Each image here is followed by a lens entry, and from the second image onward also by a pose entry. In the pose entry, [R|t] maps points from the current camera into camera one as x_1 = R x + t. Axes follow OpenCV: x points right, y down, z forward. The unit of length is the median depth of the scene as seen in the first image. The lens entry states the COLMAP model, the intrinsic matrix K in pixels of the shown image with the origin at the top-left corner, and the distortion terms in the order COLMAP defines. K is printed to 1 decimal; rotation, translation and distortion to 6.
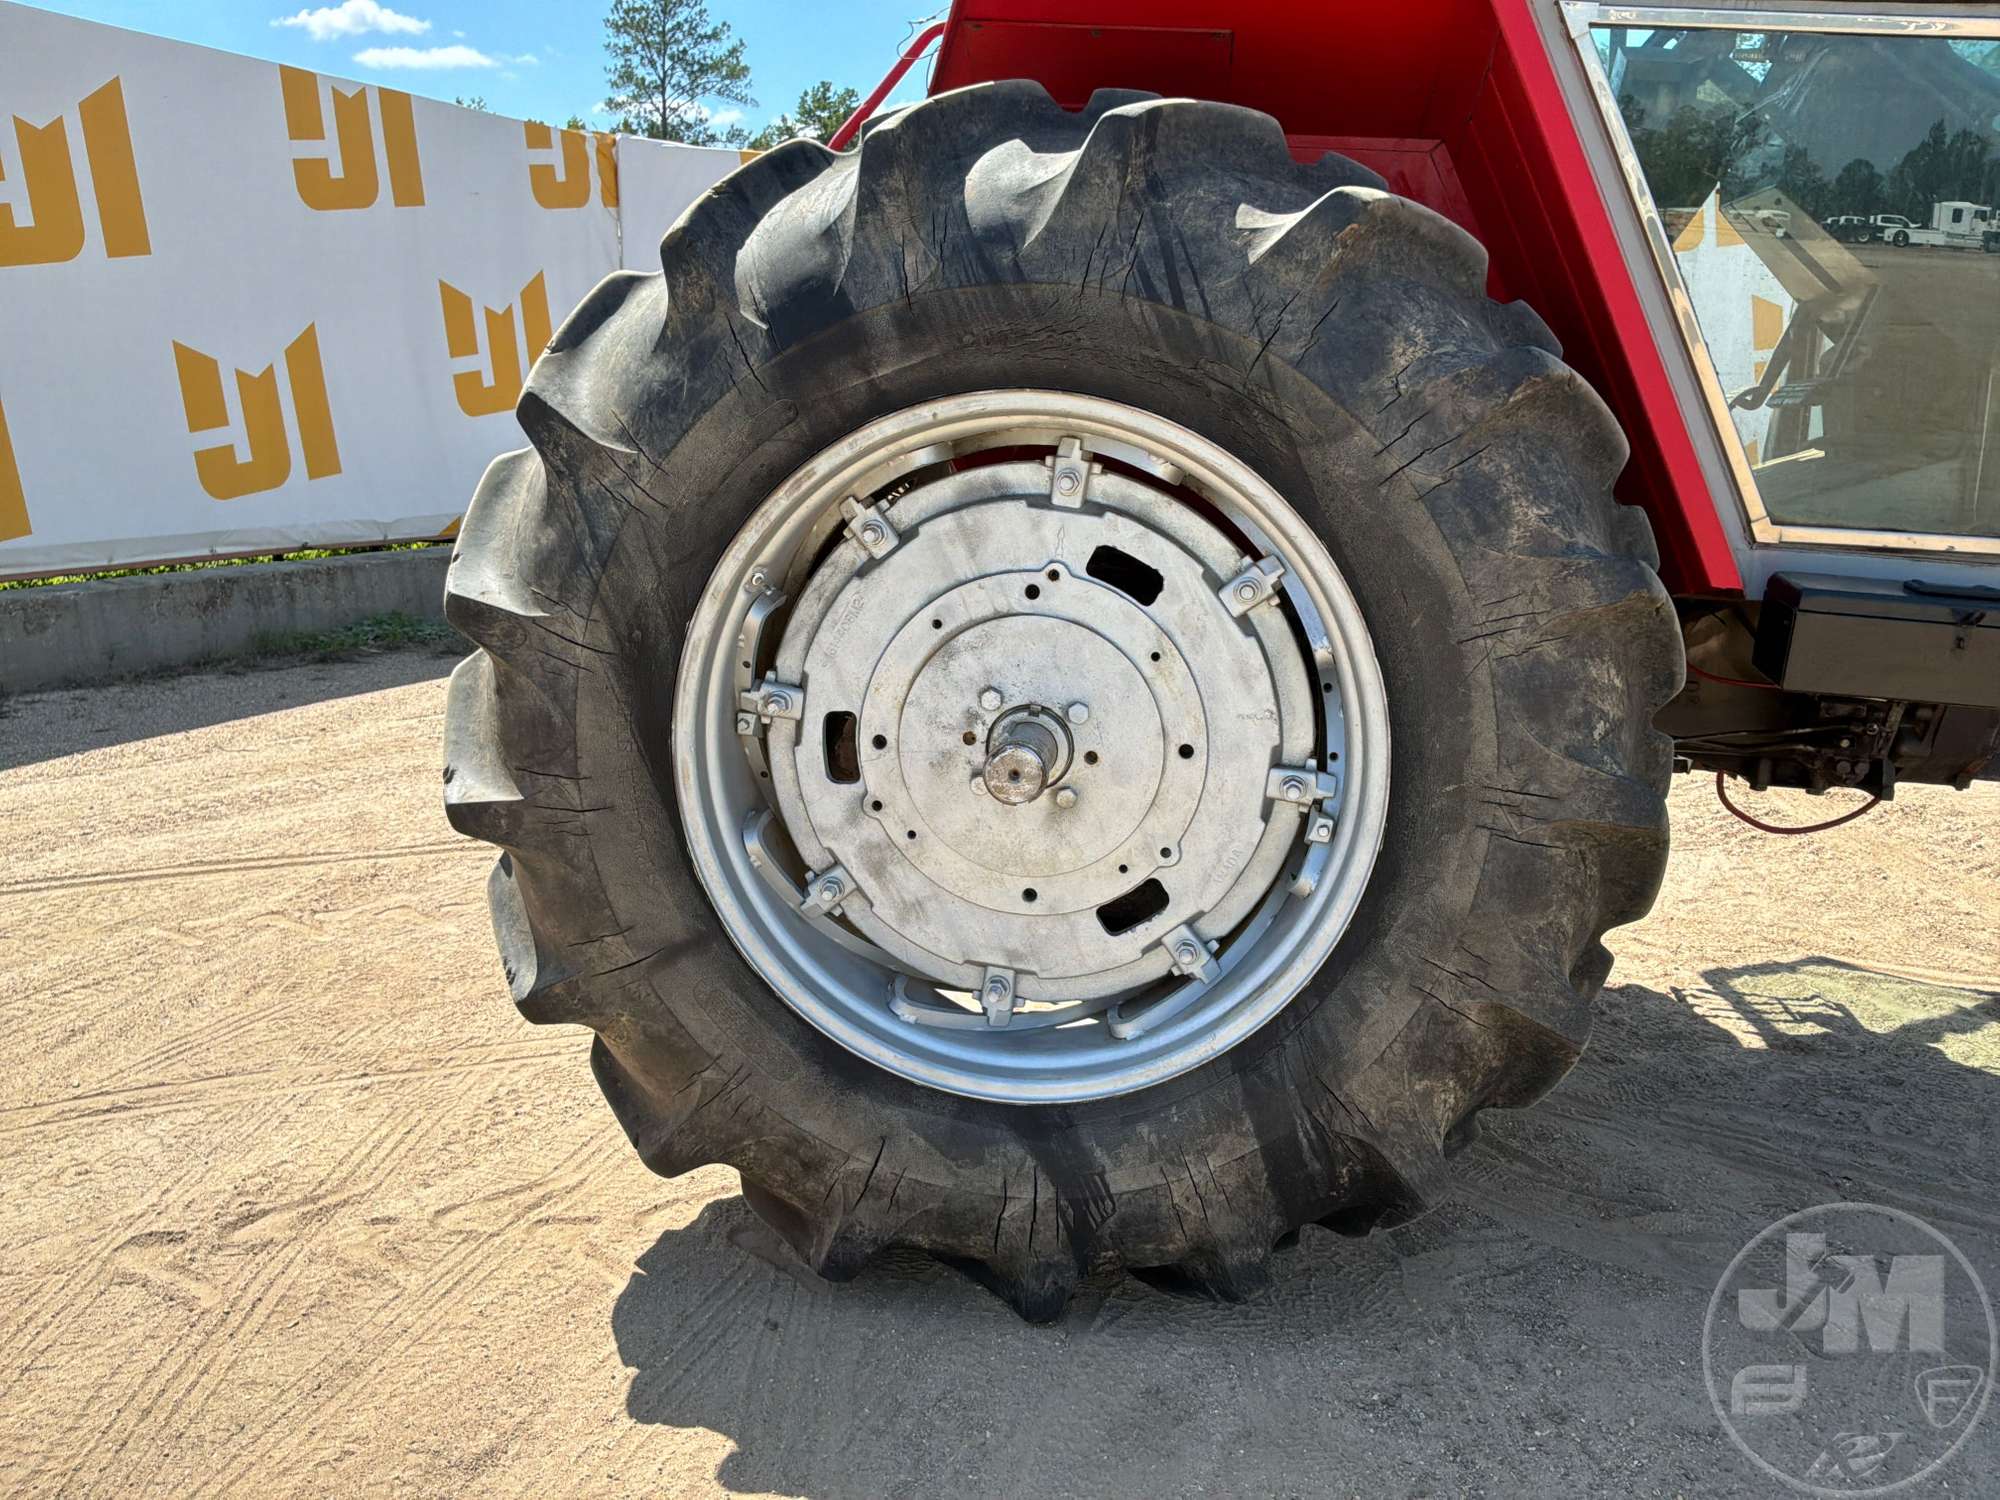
lens RADIAL K [[1666.5, 0, 1003.1], [0, 1666.5, 746.7], [0, 0, 1]] dist [0.161941, -0.329257]
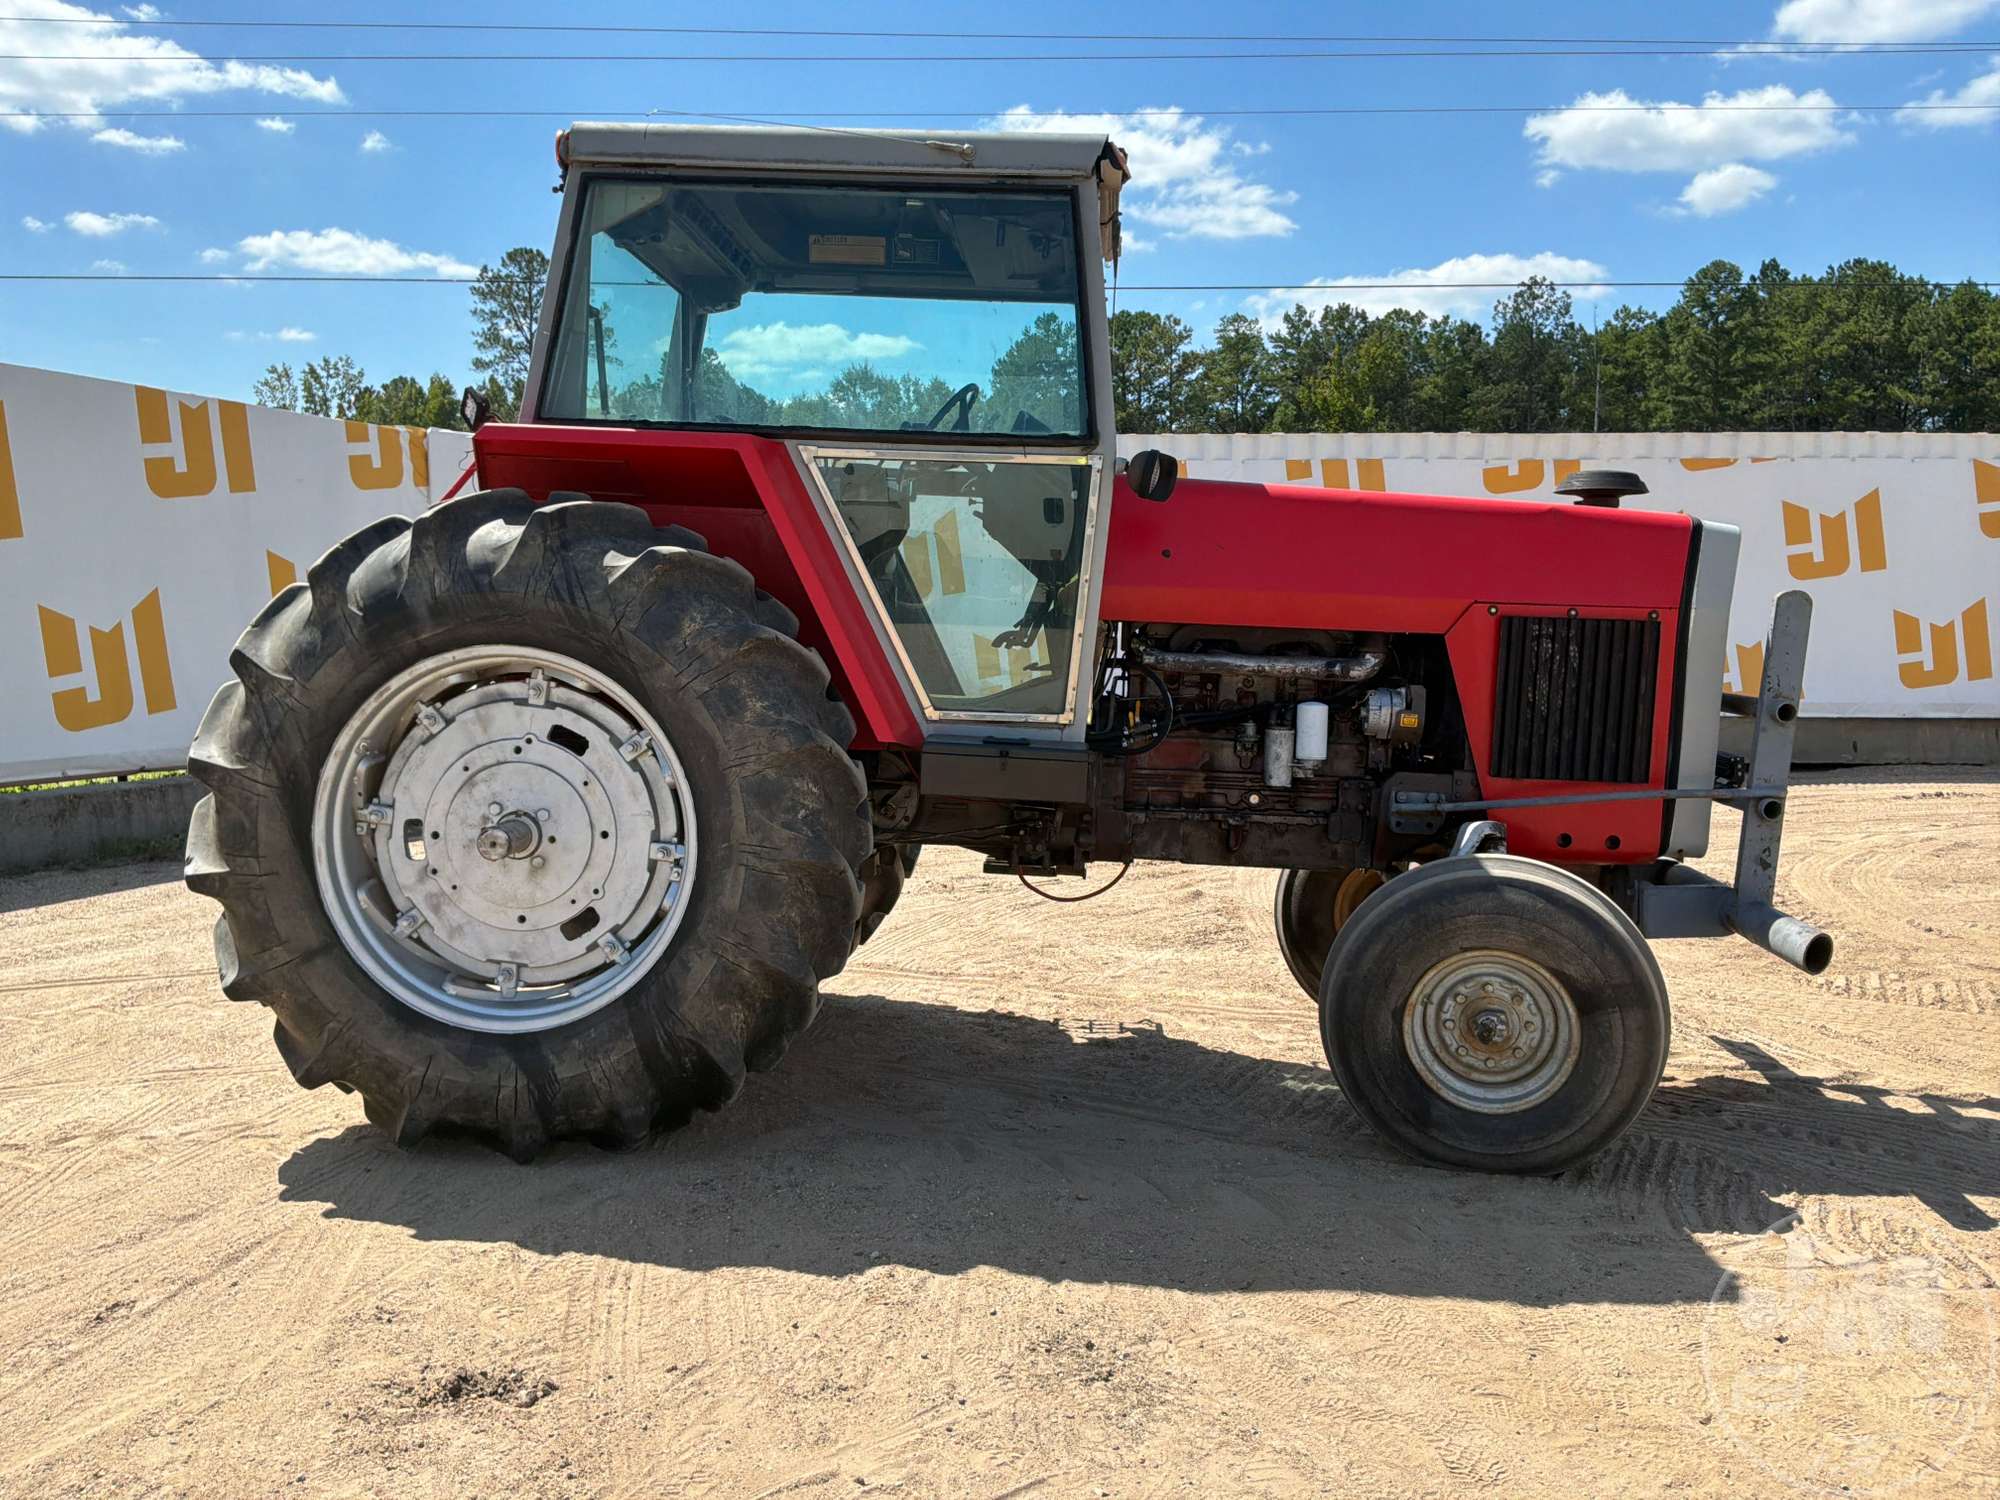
lens RADIAL K [[1666.5, 0, 1003.1], [0, 1666.5, 746.7], [0, 0, 1]] dist [0.161941, -0.329257]
pose [[0.997315, -0.016480, 0.071352, 0.417952], [0.025846, 0.990860, -0.132395, 0.163511], [-0.068518, 0.133884, 0.988625, -0.877407]]
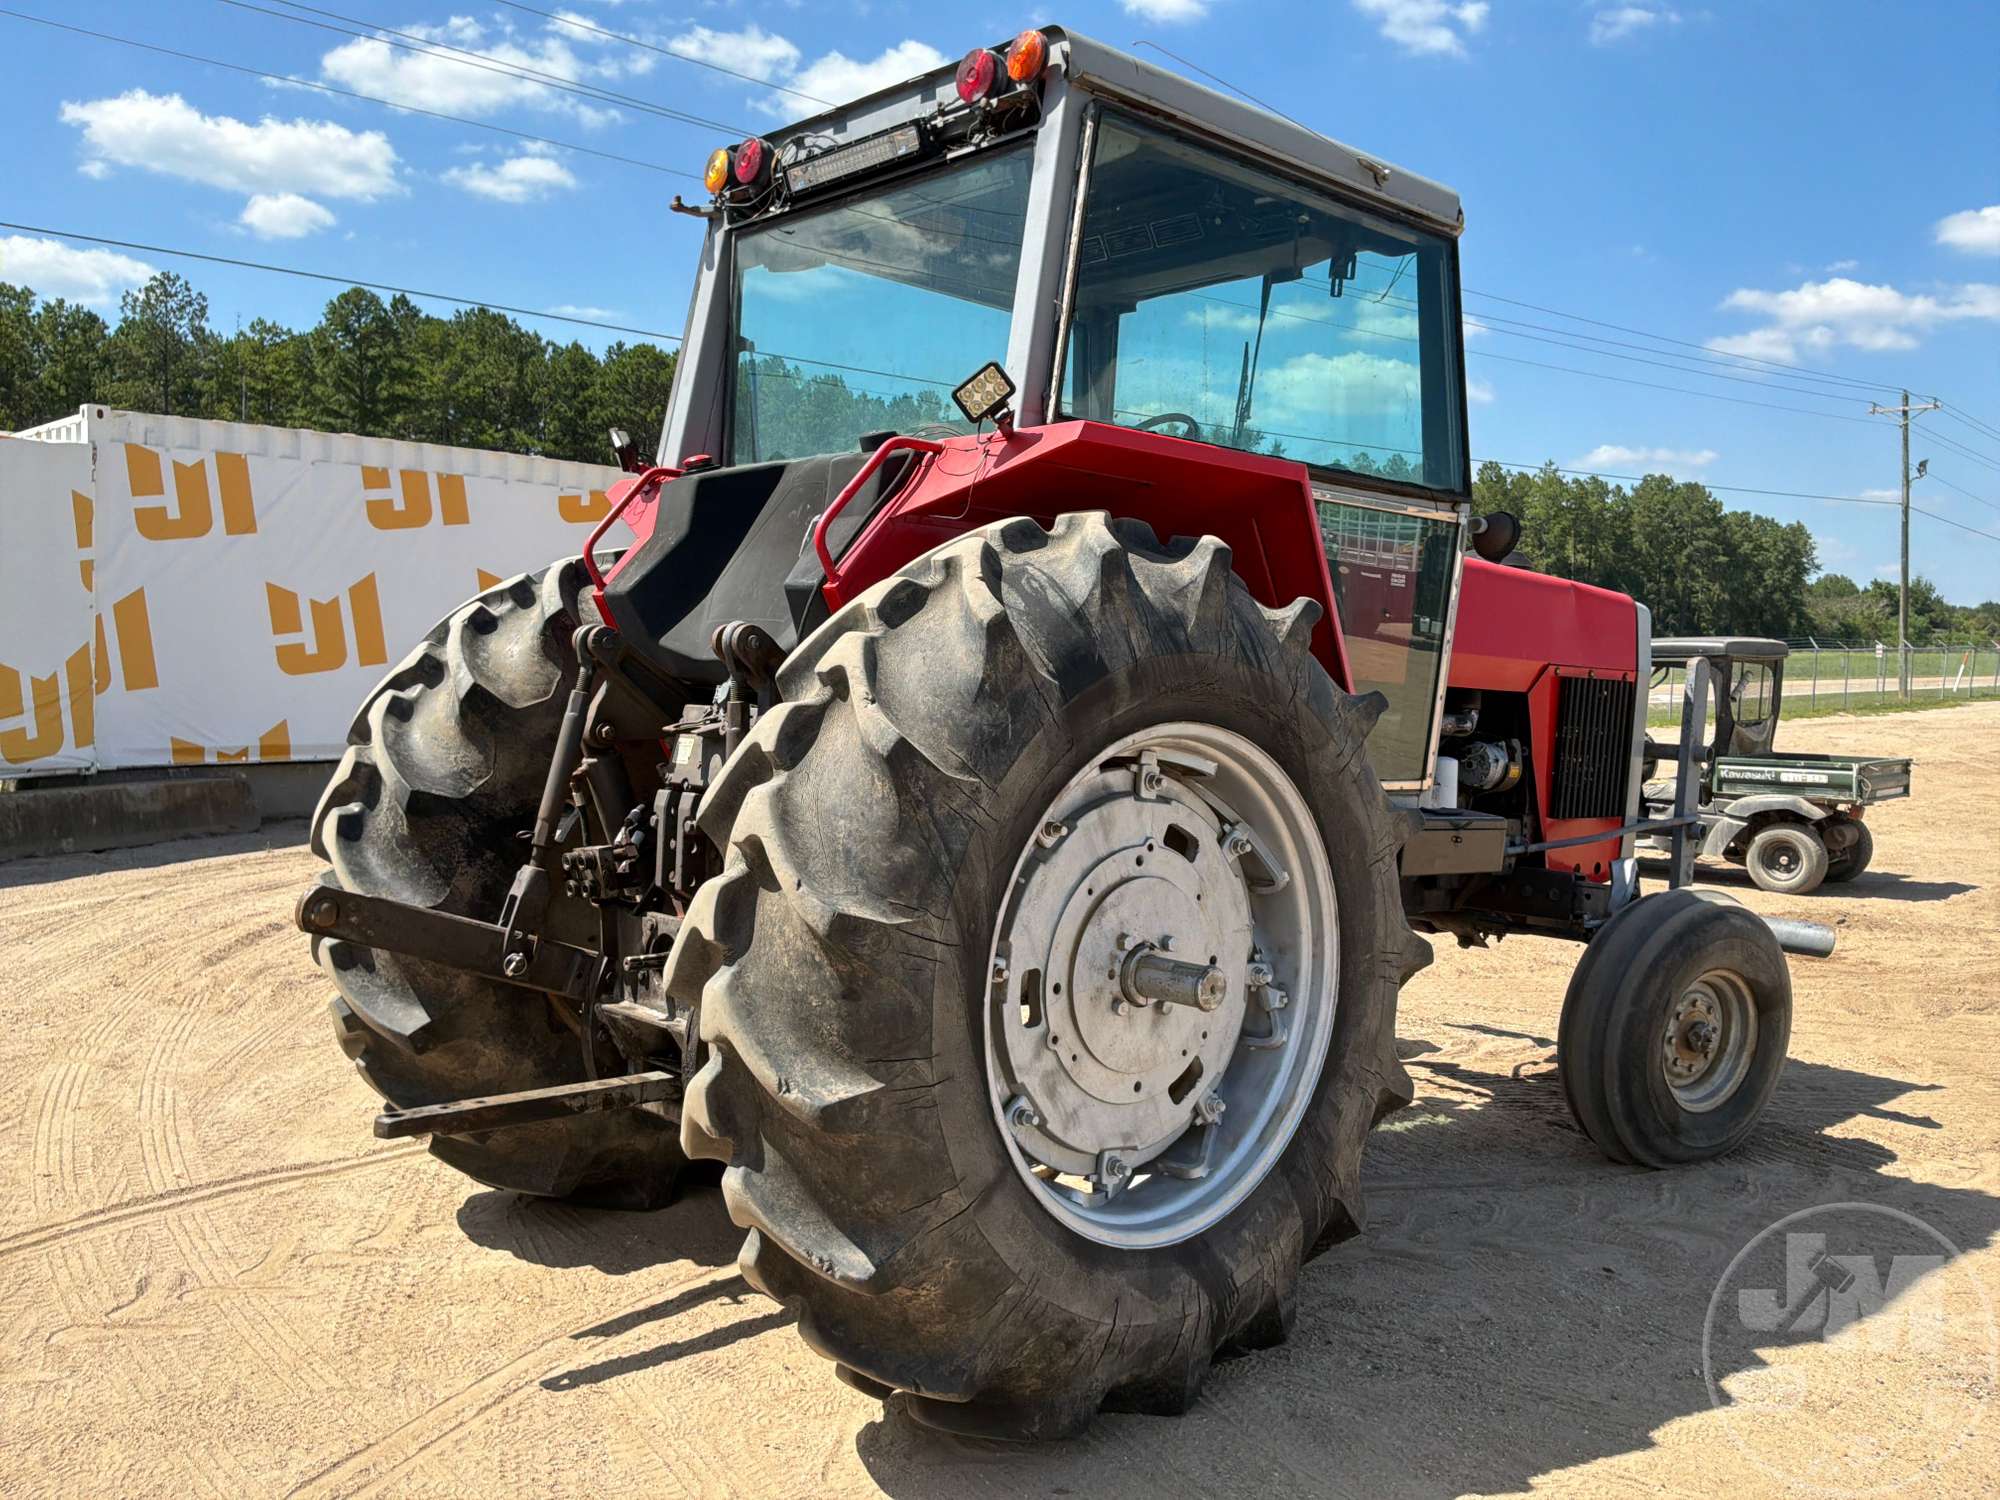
lens RADIAL K [[1666.5, 0, 1003.1], [0, 1666.5, 746.7], [0, 0, 1]] dist [0.161941, -0.329257]
pose [[0.646274, -0.043963, 0.761838, -1.100927], [0.150124, 0.986154, -0.070445, -0.104770], [-0.748193, 0.159897, 0.643925, 0.175319]]
